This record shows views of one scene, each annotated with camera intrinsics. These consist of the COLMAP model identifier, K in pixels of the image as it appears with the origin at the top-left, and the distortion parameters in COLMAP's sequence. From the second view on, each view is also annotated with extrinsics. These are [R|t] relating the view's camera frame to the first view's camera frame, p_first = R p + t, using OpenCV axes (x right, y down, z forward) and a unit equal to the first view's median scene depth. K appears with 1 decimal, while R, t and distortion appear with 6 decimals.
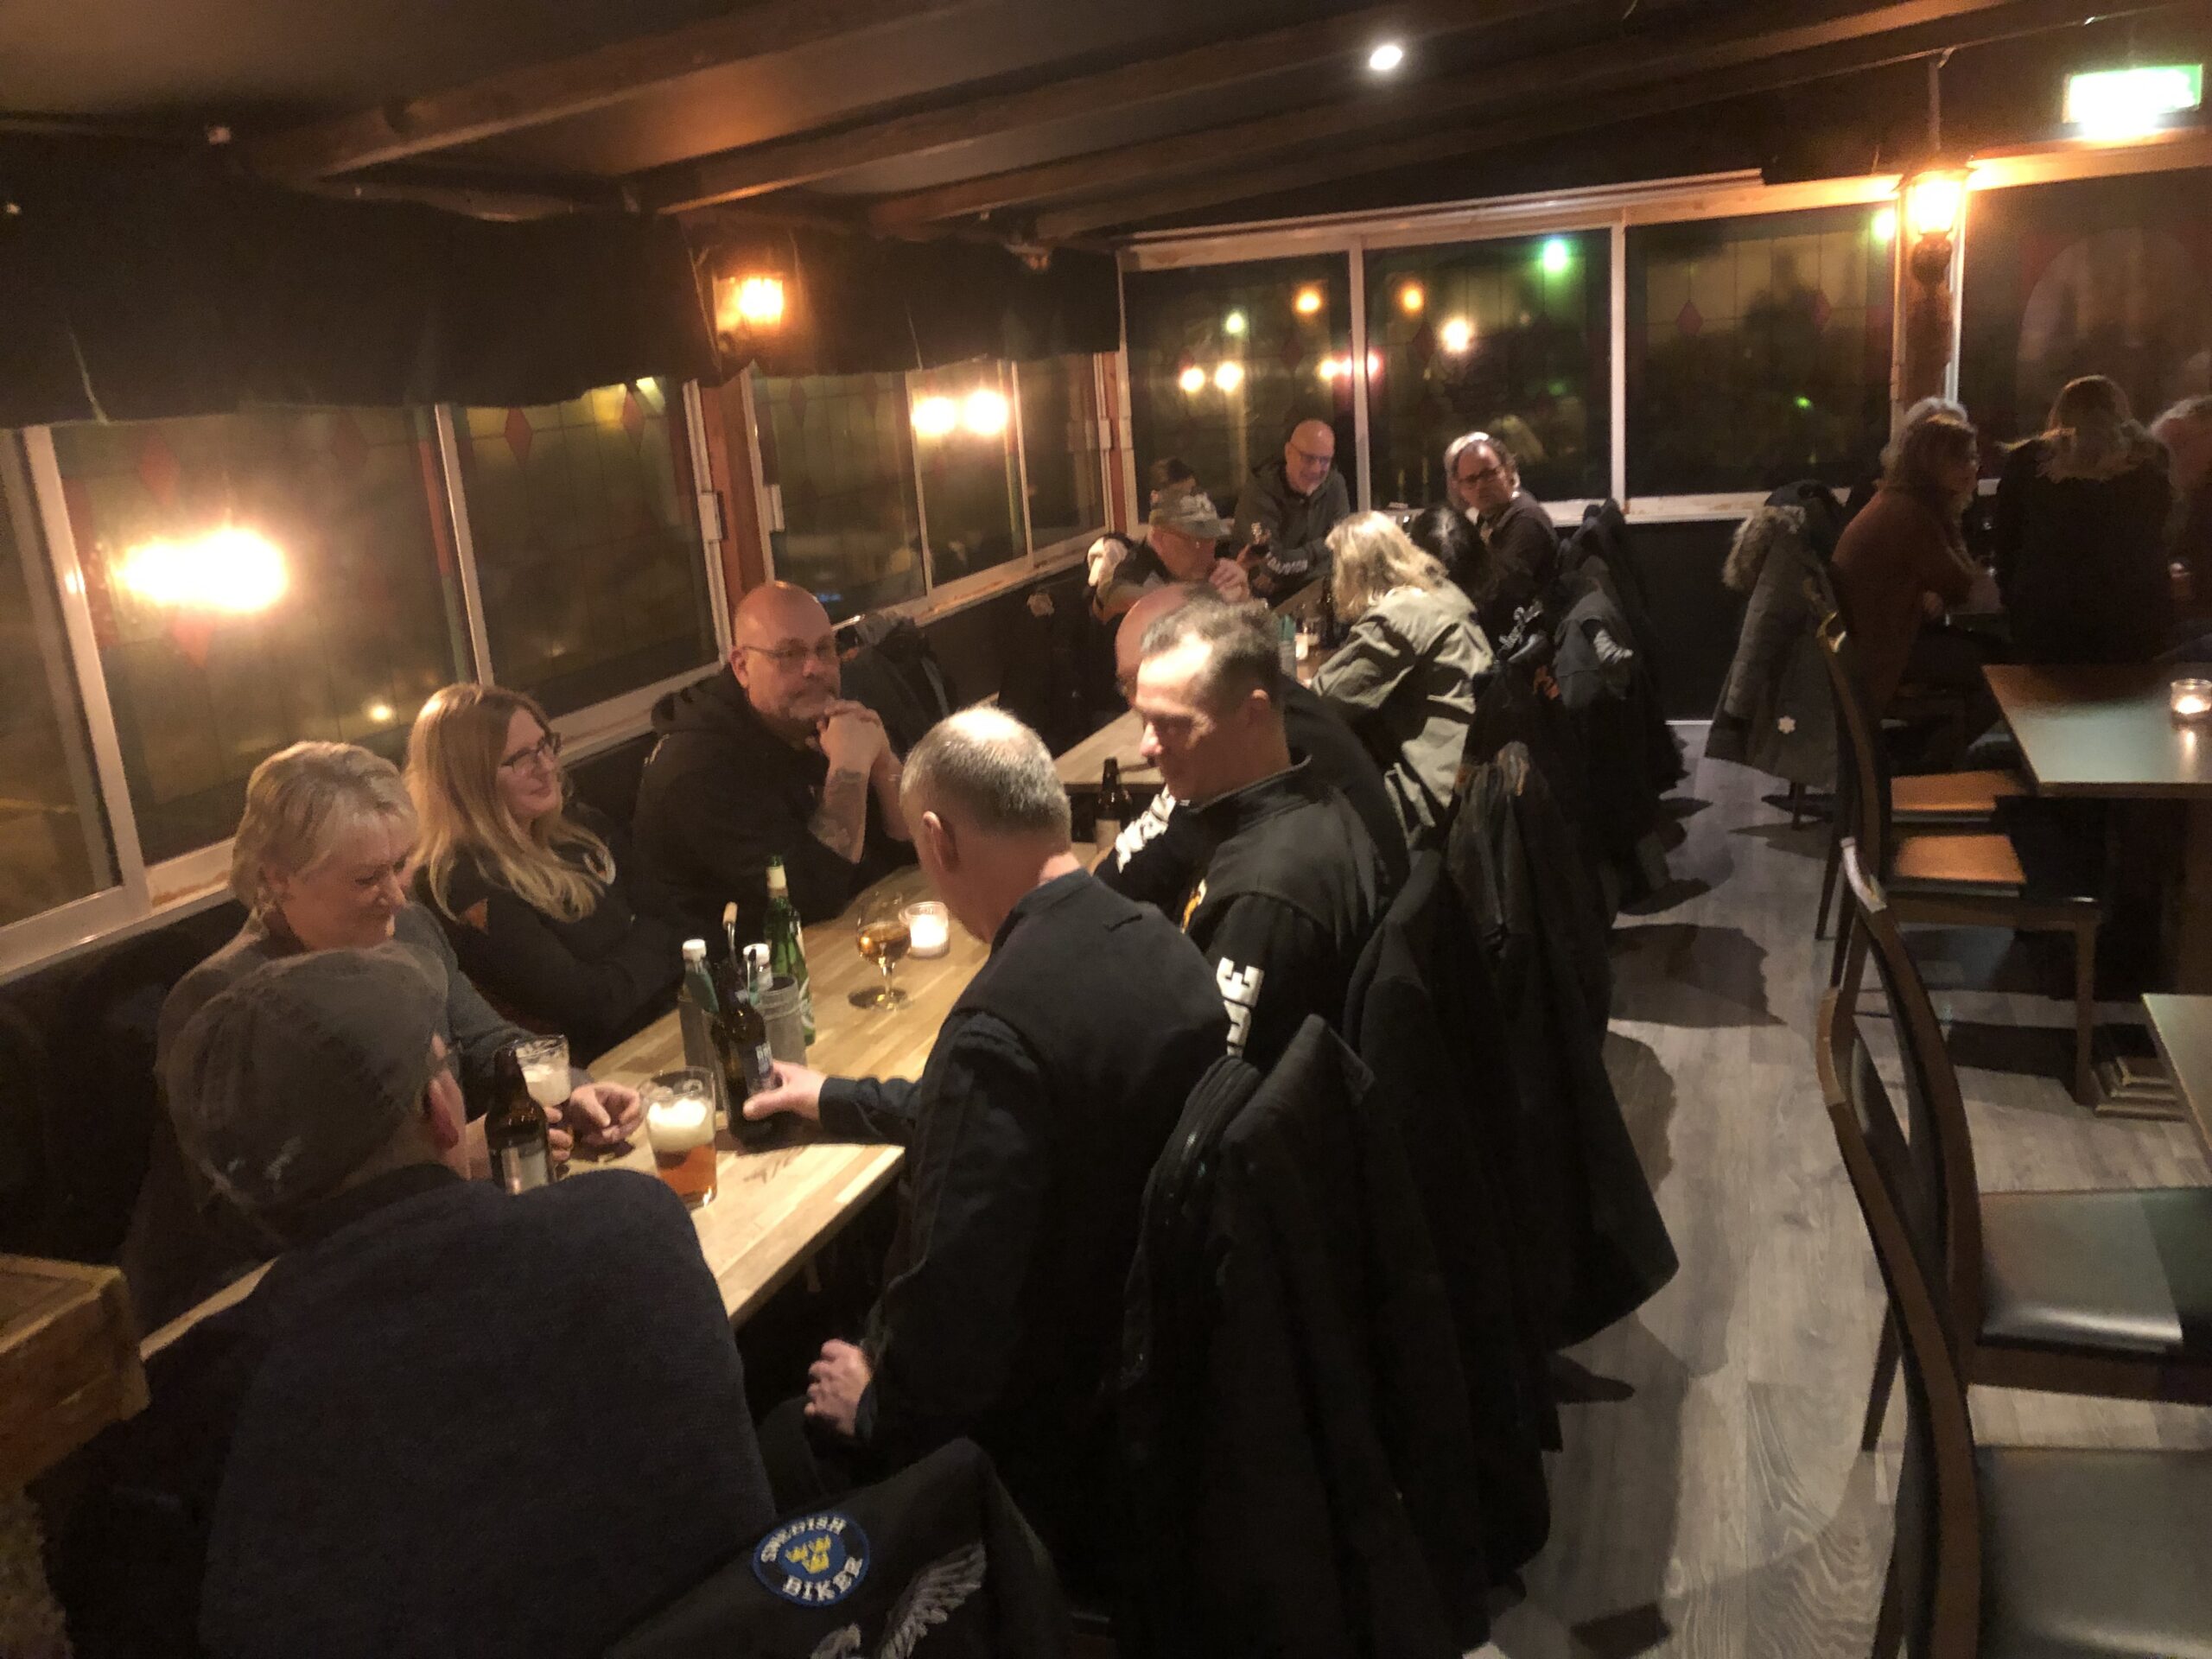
lens RADIAL K [[1778.6, 0, 1110.5], [0, 1778.6, 802.4], [0, 0, 1]] dist [0.008257, -0.001776]
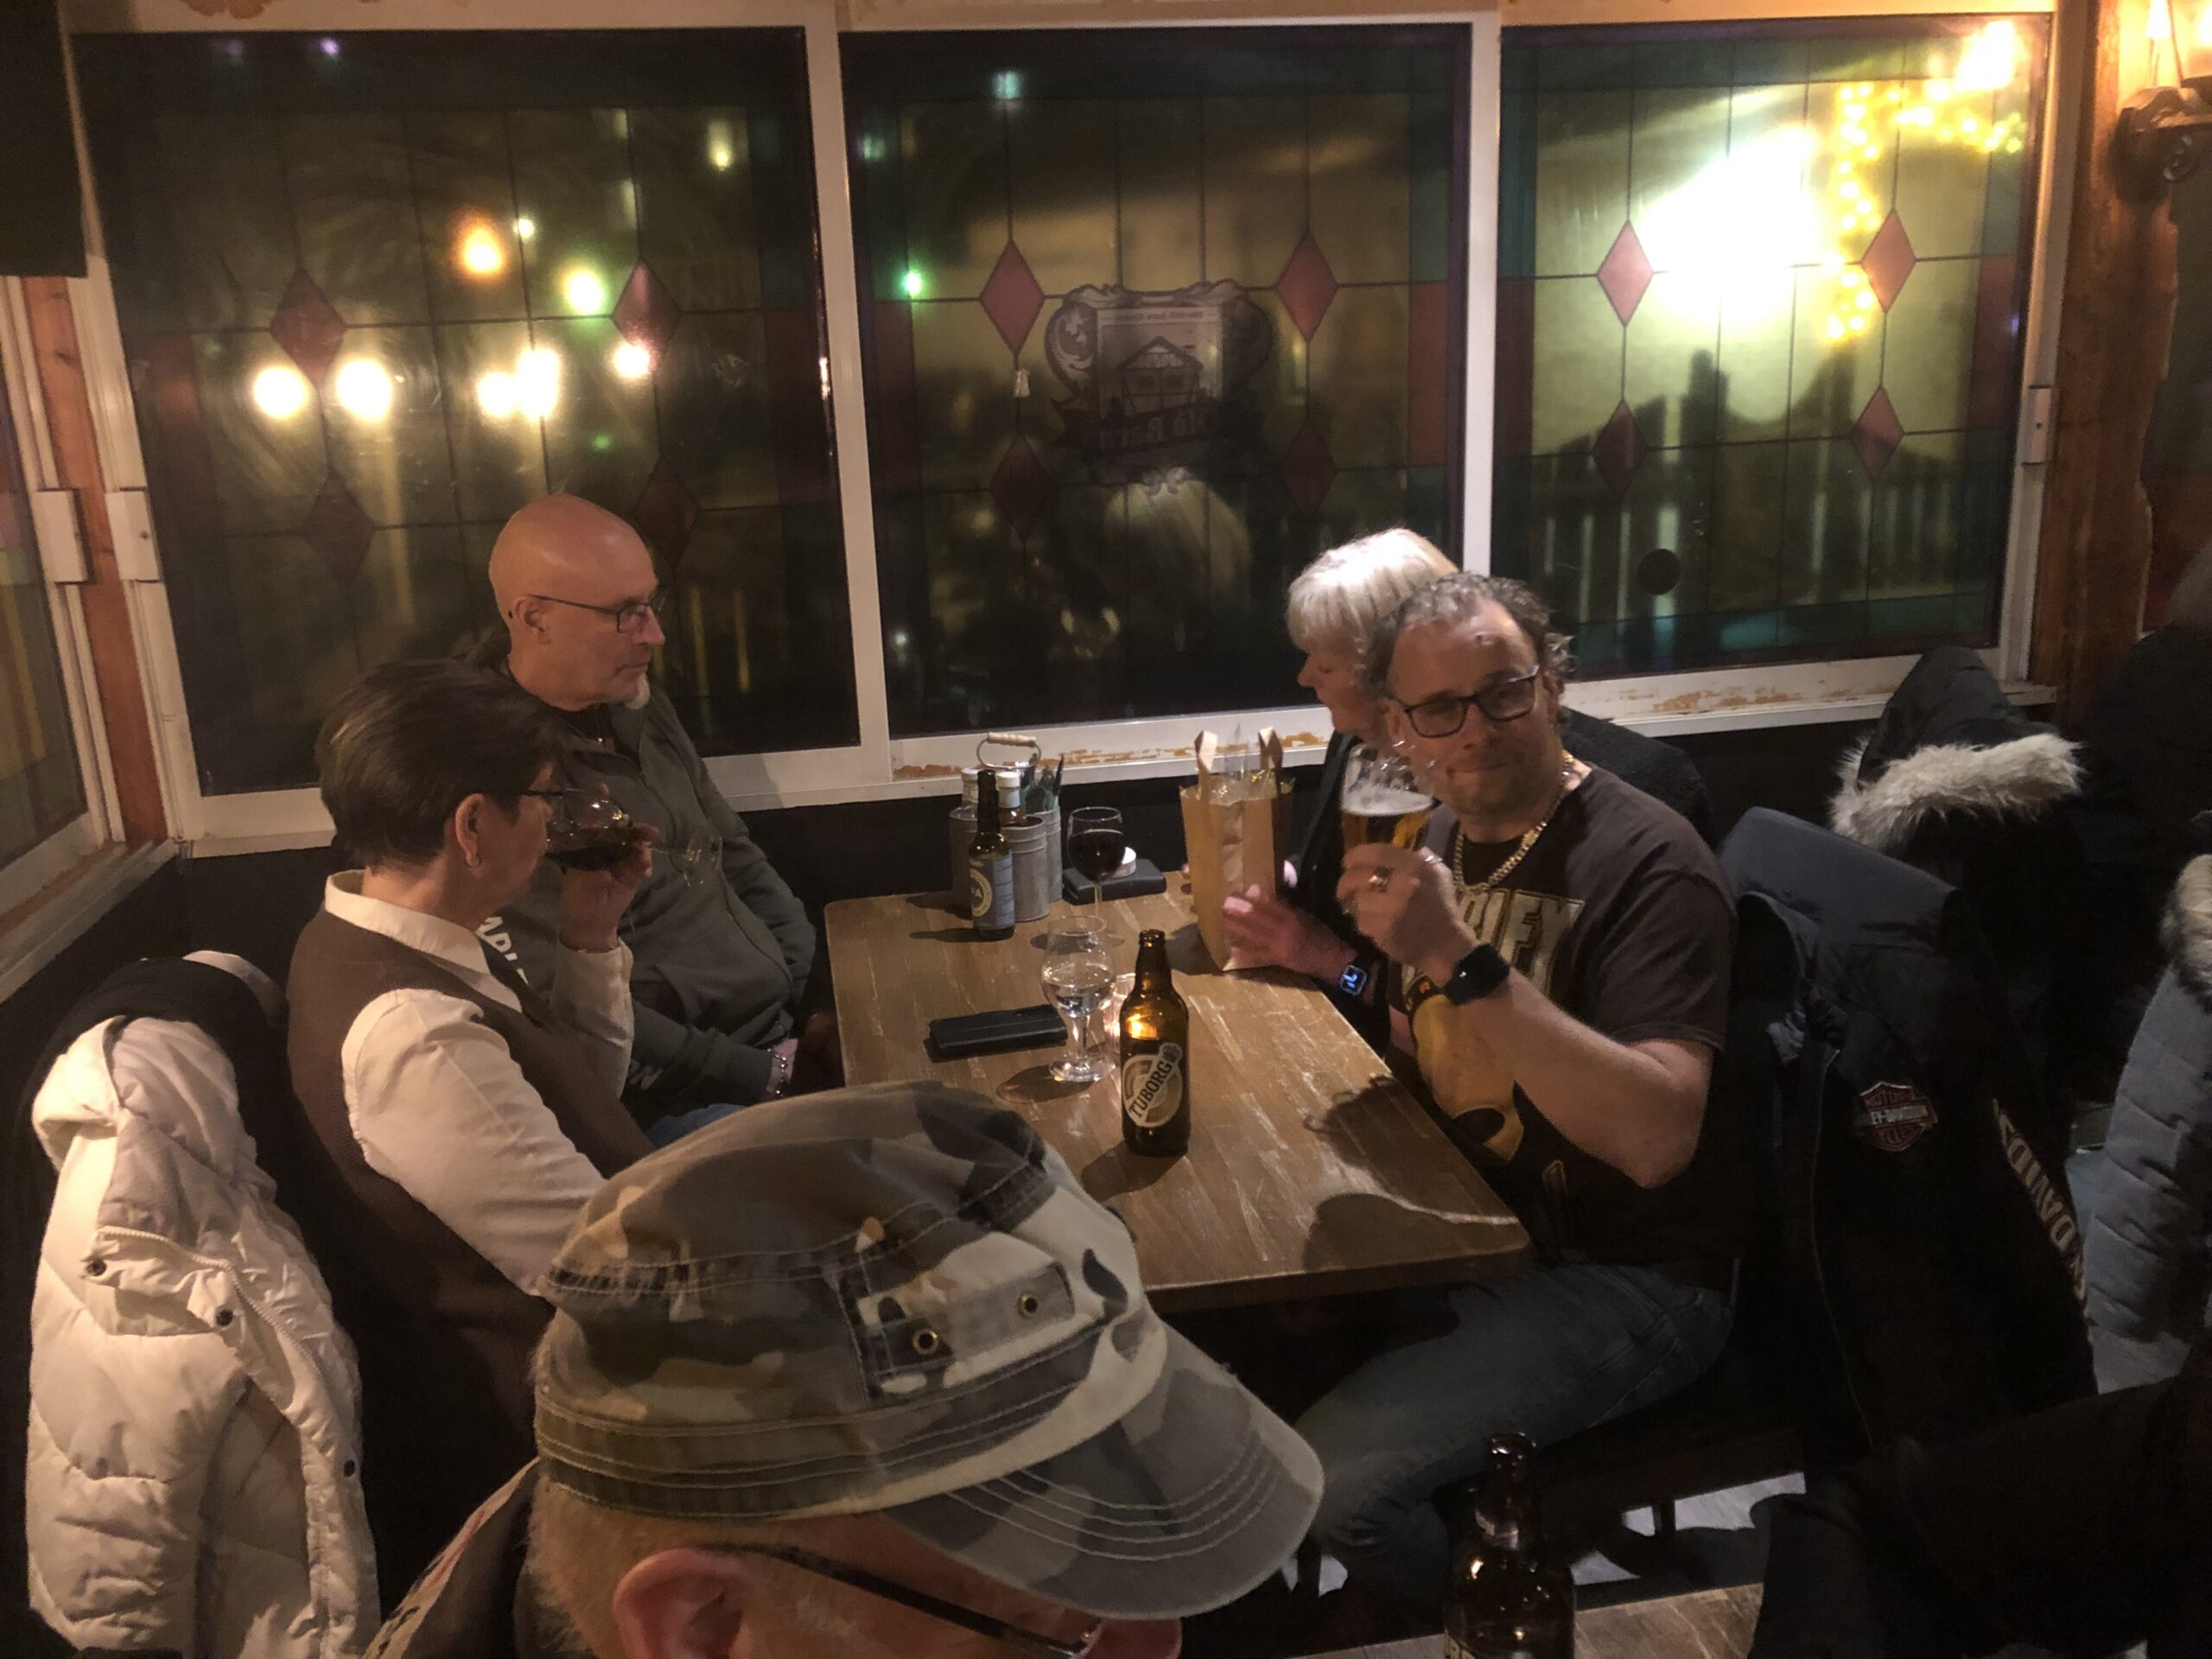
lens RADIAL K [[1778.6, 0, 1110.5], [0, 1778.6, 802.4], [0, 0, 1]] dist [0.008257, -0.001776]
pose [[0.864671, -0.084947, 0.495105, -0.002985], [0.097250, 0.995260, 0.000919, -0.170511], [-0.492836, 0.047354, 0.868833, 0.757726]]
